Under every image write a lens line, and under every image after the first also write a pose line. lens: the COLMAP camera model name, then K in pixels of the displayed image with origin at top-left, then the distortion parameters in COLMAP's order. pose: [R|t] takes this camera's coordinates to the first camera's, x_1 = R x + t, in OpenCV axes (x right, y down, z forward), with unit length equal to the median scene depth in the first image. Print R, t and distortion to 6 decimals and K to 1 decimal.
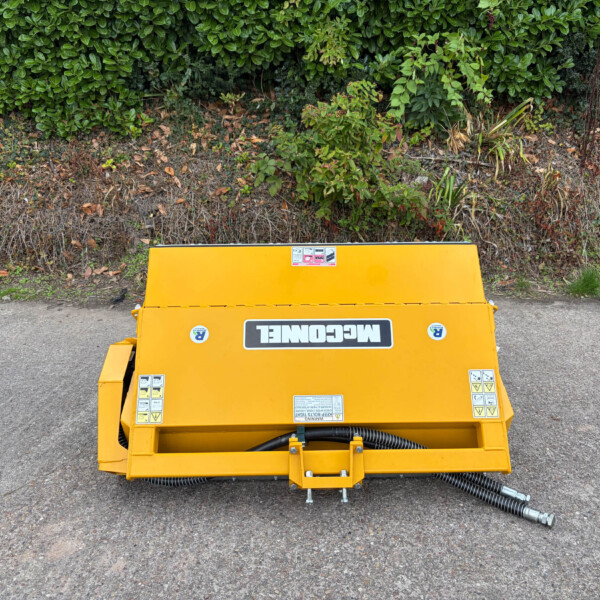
lens RADIAL K [[609.0, 0, 304.5], [0, 609.0, 300.0], [0, 0, 1]] dist [0.018008, 0.000000]
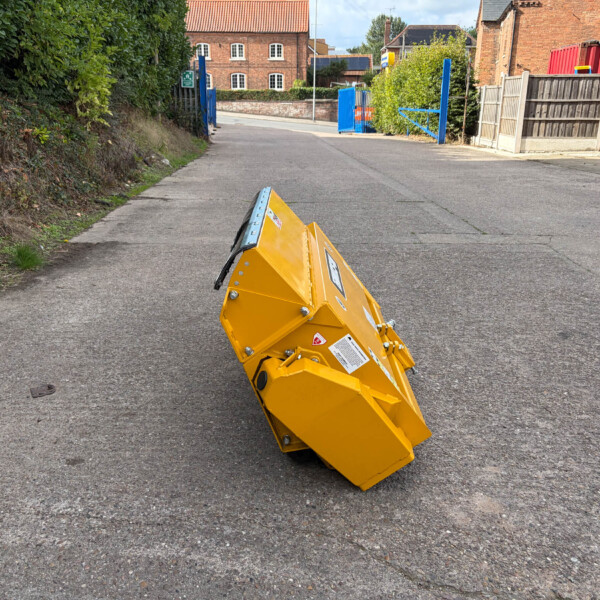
lens RADIAL K [[609.0, 0, 294.3], [0, 609.0, 295.3], [0, 0, 1]] dist [0.018008, 0.000000]
pose [[0.023153, -0.305232, 0.951996, -1.024360], [0.304762, 0.909082, 0.284061, -0.238348], [-0.952147, 0.283555, 0.114071, 0.887283]]
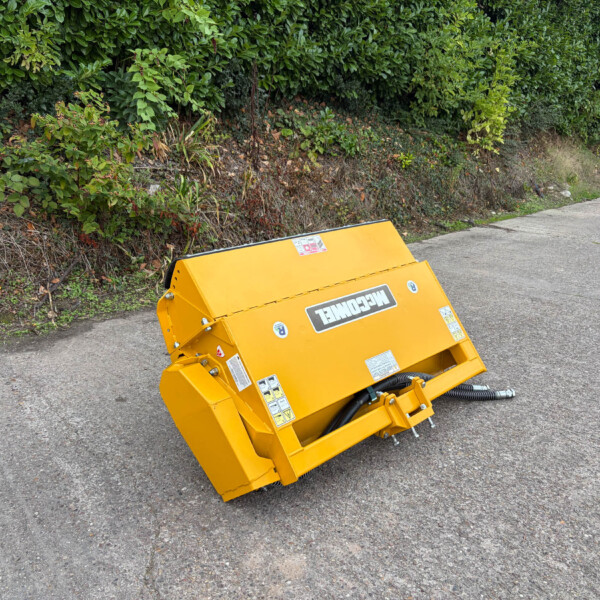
lens RADIAL K [[609.0, 0, 297.3], [0, 609.0, 300.2], [0, 0, 1]] dist [0.018008, 0.000000]
pose [[0.711449, -0.191042, 0.676271, -0.774807], [0.209028, 0.976311, 0.055901, -0.040299], [-0.670930, 0.101589, 0.734528, 0.208630]]
